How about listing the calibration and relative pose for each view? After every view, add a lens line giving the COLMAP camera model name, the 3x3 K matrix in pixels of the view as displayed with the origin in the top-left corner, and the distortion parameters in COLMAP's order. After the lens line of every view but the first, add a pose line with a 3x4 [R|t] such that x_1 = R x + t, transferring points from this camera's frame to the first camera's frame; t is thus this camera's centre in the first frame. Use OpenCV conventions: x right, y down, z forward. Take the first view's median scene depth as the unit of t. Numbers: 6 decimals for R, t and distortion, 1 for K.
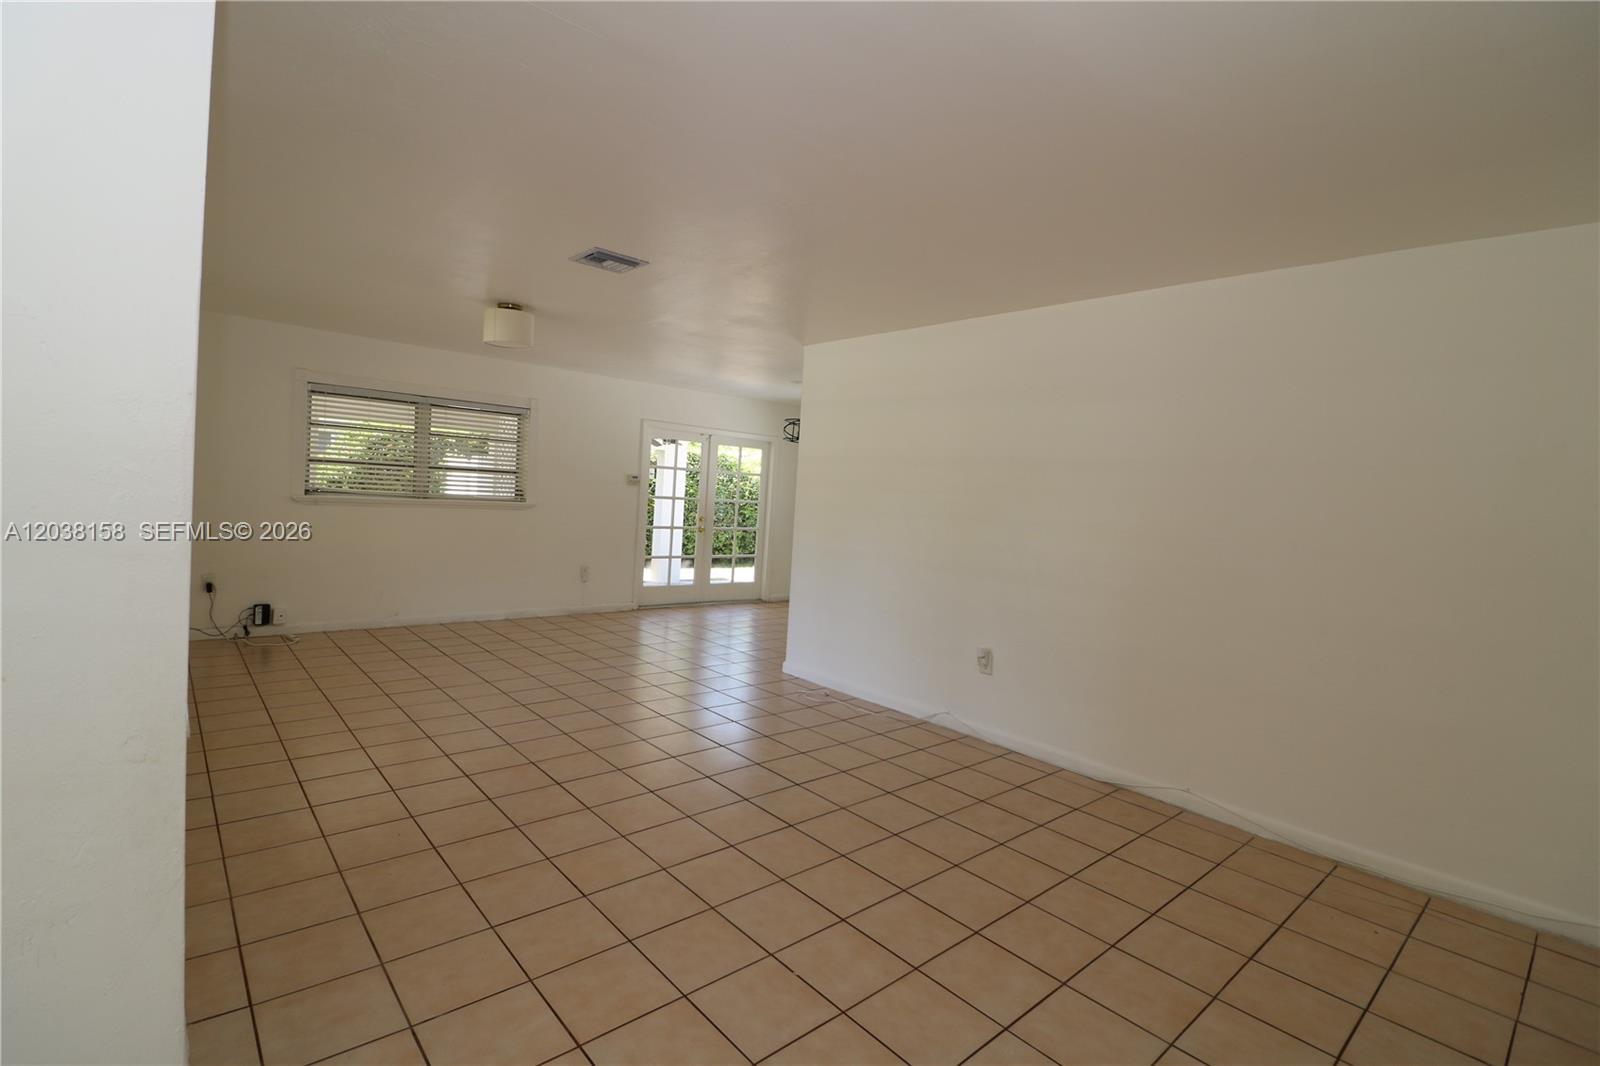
lens RADIAL K [[737.8, 0, 796.5], [0, 737.8, 531.4], [0, 0, 1]] dist [-0.014637, -0.001316]
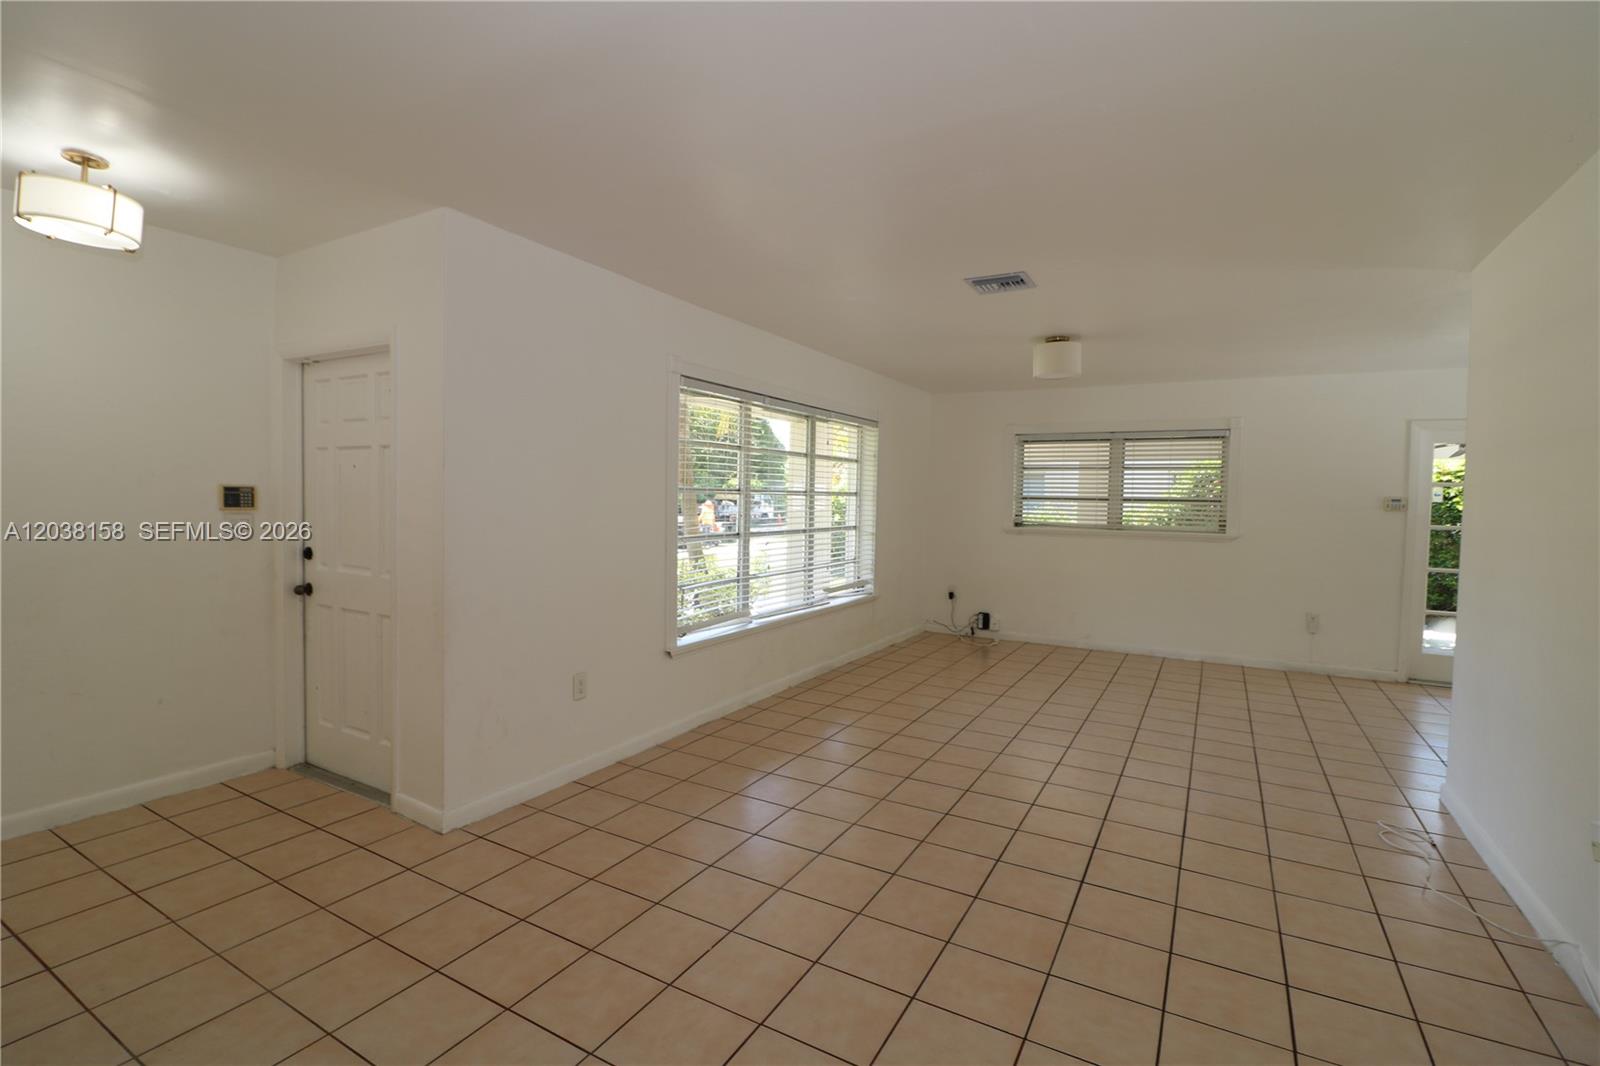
lens RADIAL K [[737.8, 0, 795.3], [0, 737.8, 532.5], [0, 0, 1]] dist [-0.014637, -0.001316]
pose [[0.316470, -0.008449, -0.948565, 0.386843], [-0.048419, 0.998513, -0.025048, 0.007983], [0.947366, 0.053856, 0.315591, 0.276746]]
